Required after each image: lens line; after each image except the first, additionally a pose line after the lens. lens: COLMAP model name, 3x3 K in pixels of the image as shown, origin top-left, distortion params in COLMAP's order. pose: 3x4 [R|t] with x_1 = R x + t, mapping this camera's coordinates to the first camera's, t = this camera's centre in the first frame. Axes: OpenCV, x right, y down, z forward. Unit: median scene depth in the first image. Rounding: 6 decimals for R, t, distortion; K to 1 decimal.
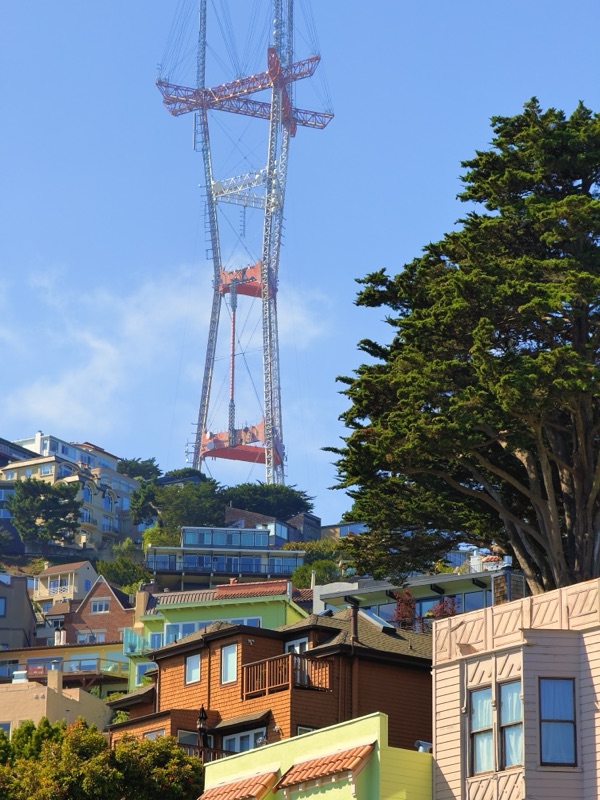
lens RADIAL K [[2789.9, 0, 299.1], [0, 2789.9, 398.7], [0, 0, 1]] dist [0.167356, 0.000000]
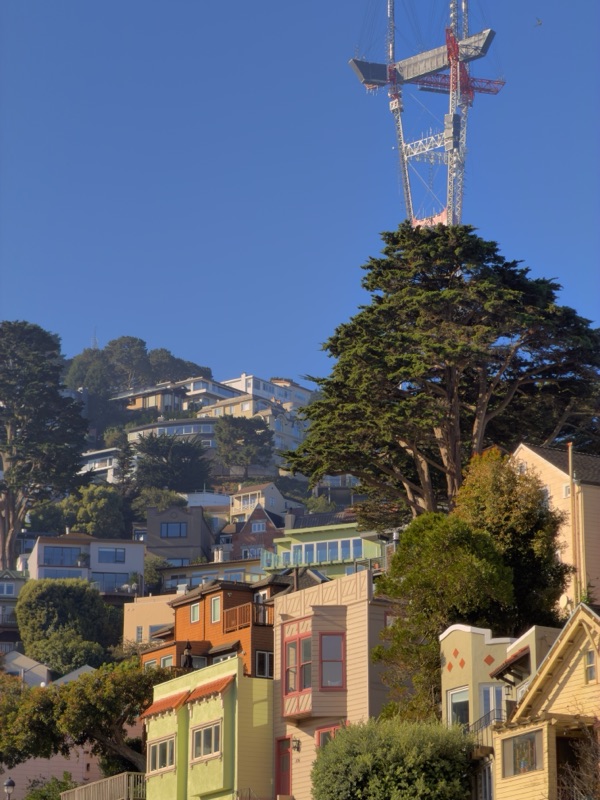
lens RADIAL K [[2336.8, 0, 300.6], [0, 2336.8, 400.5], [0, 0, 1]] dist [-0.007767, 0.000000]
pose [[0.995943, -0.040992, -0.080108, 0.123981], [0.043509, 0.998605, 0.029931, -0.052381], [0.078769, -0.033295, 0.996337, -0.242199]]
